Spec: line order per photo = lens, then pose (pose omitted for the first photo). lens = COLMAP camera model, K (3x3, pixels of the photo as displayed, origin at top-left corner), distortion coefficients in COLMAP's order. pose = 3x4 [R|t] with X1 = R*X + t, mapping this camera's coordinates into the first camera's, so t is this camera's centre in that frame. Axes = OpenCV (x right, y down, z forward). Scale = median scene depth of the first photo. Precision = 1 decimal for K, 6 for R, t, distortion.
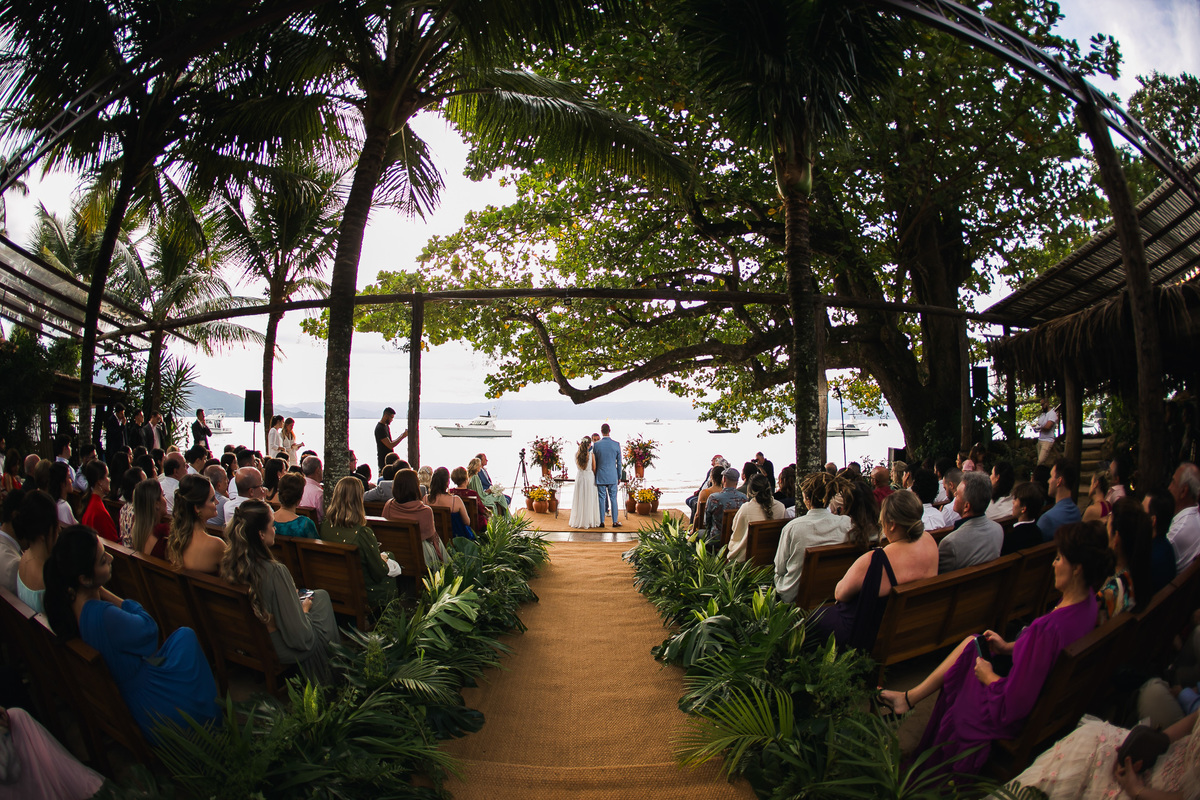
lens RADIAL K [[510.2, 0, 602.2], [0, 510.2, 402.0], [0, 0, 1]] dist [-0.037758, -0.000086]
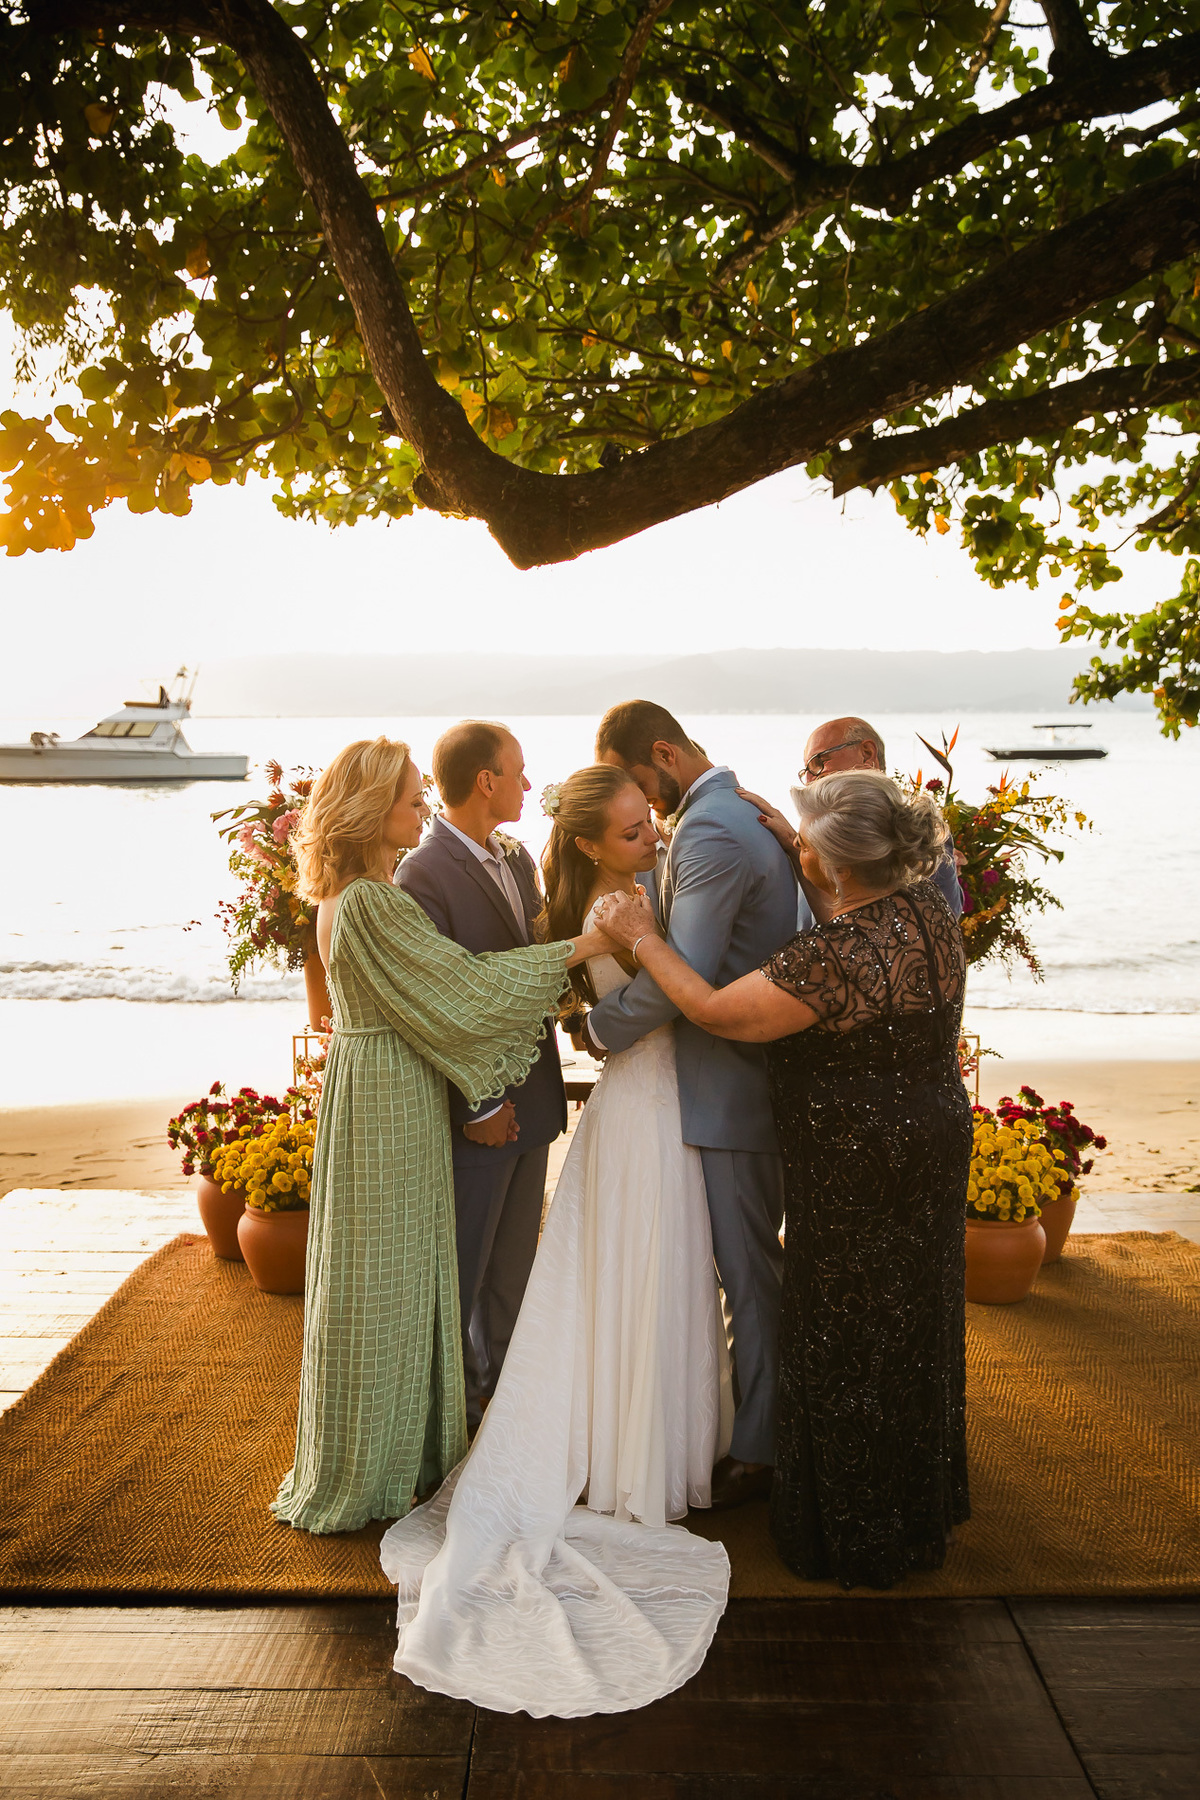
lens RADIAL K [[1785.6, 0, 610.8], [0, 1785.6, 934.3], [0, 0, 1]] dist [-0.010077, 0.000000]
pose [[0.999971, -0.007498, -0.001555, -0.019880], [0.007649, 0.987673, 0.156345, 0.026400], [0.000363, -0.156353, 0.987701, 0.365804]]
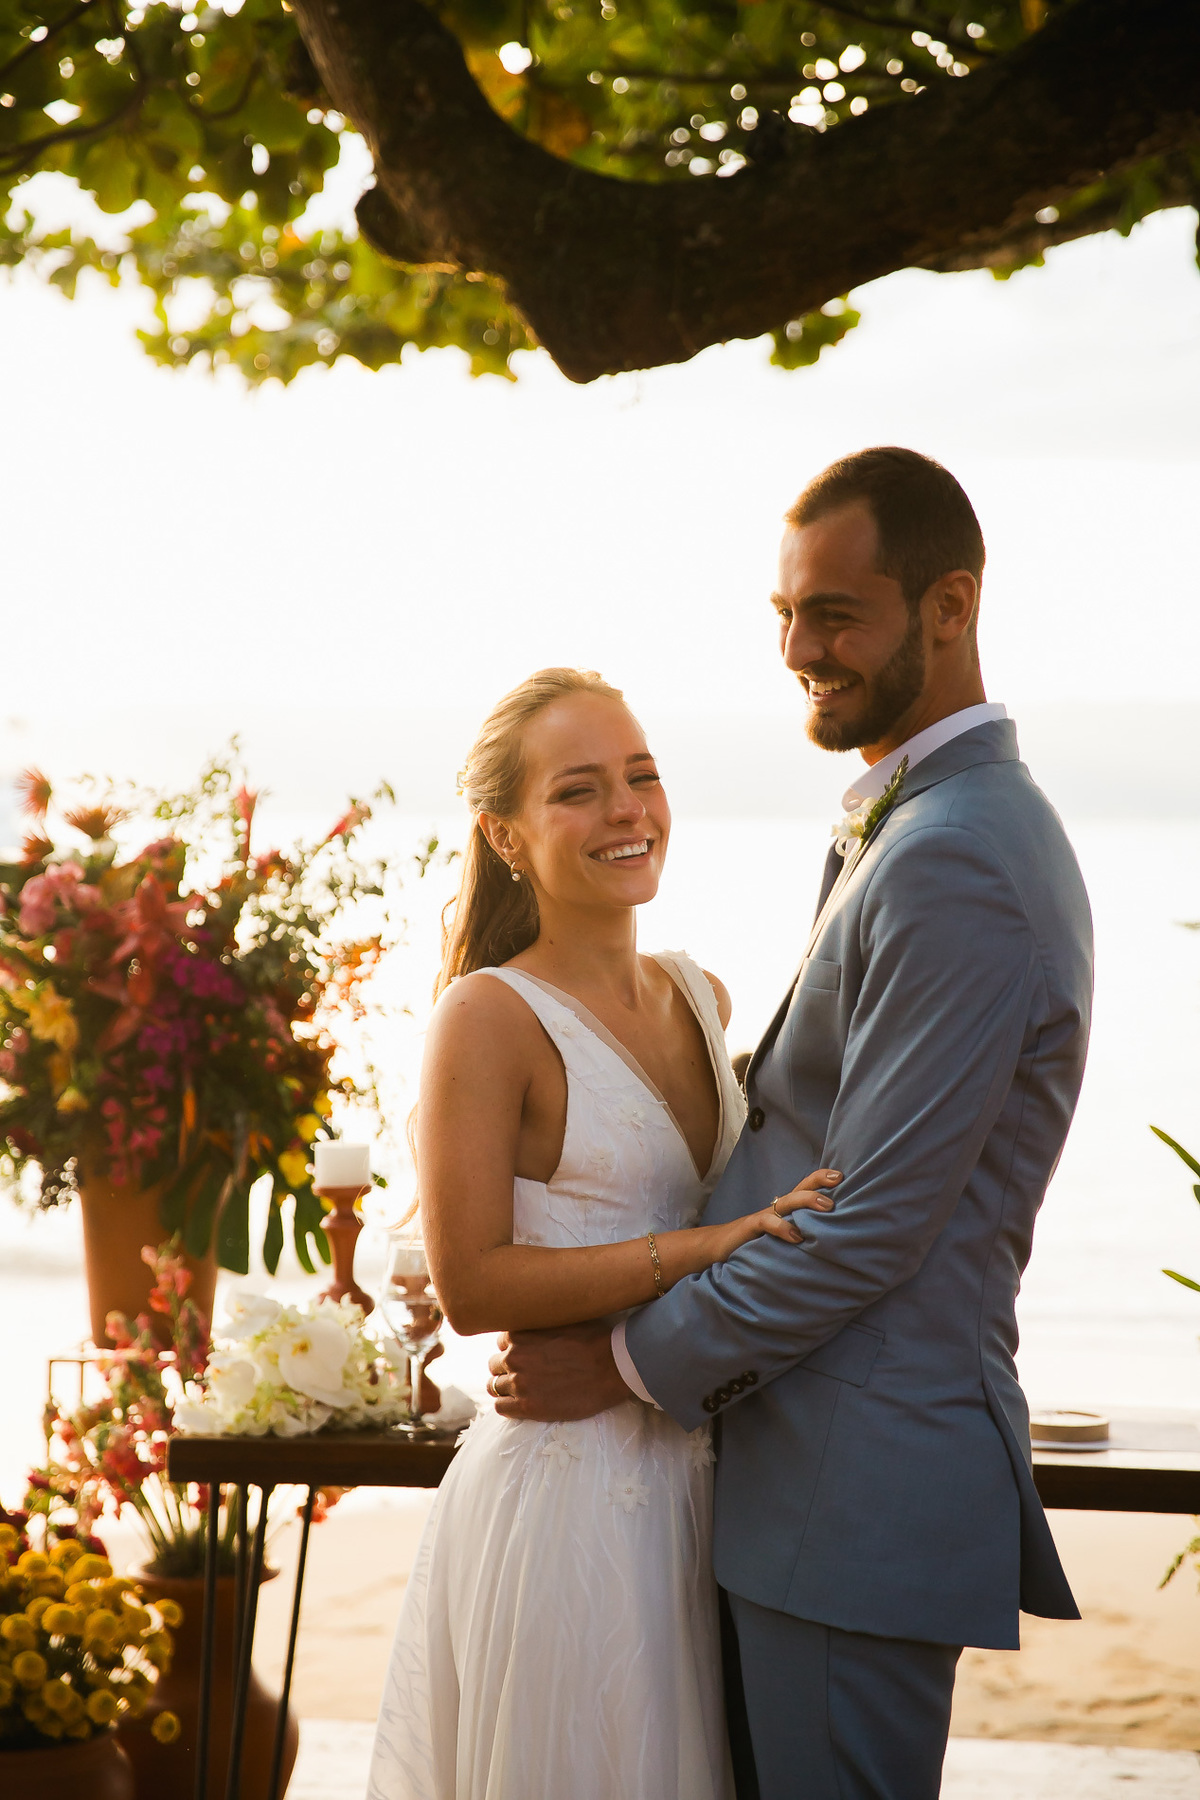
lens RADIAL K [[3469.1, 0, 596.3], [0, 3469.1, 896.3], [0, 0, 1]] dist [0.209379, 0.000000]
pose [[0.997995, 0.005745, -0.063026, -0.013147], [-0.001971, 0.998210, 0.059778, 0.042934], [0.063256, -0.059534, 0.996220, 0.408631]]
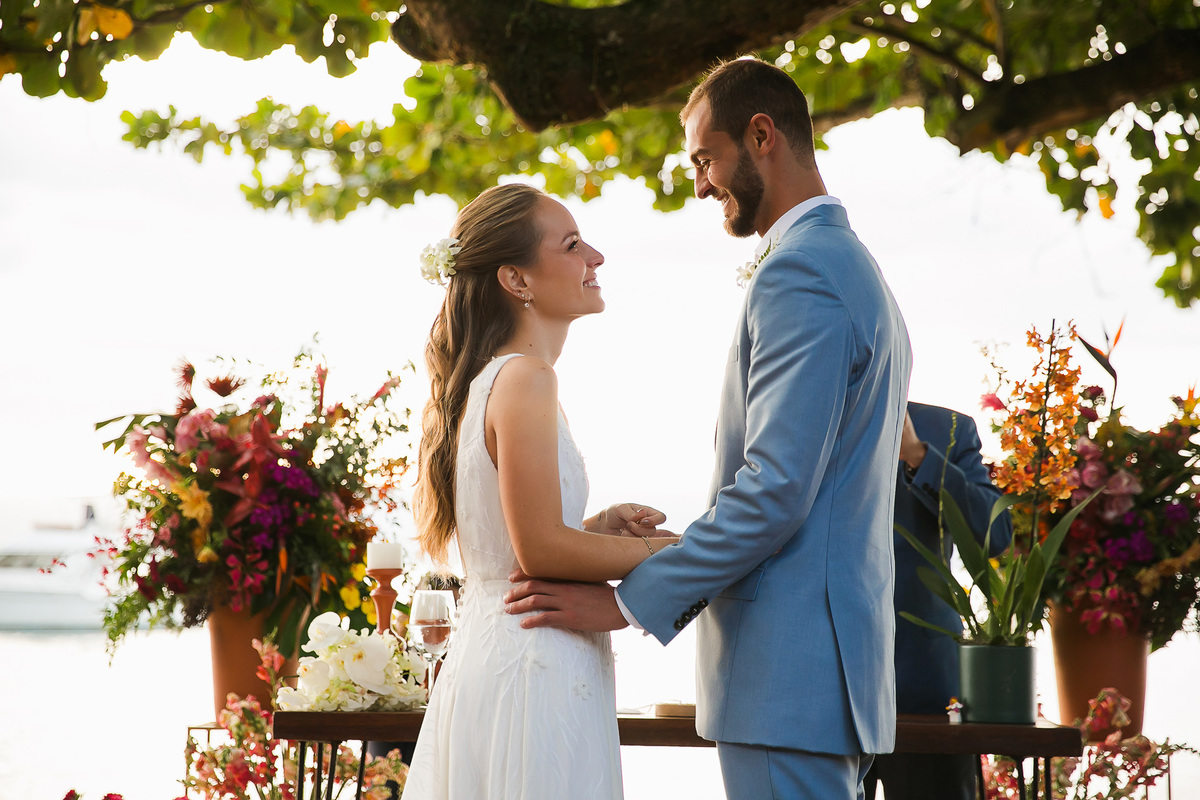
lens RADIAL K [[2312.7, 0, 601.6], [0, 2312.7, 387.9], [0, 0, 1]] dist [0.209379, 0.000000]
pose [[0.999362, 0.003063, -0.035595, -0.012996], [-0.004361, 0.999326, -0.036441, 0.072644], [0.035459, 0.036573, 0.998702, 0.388973]]
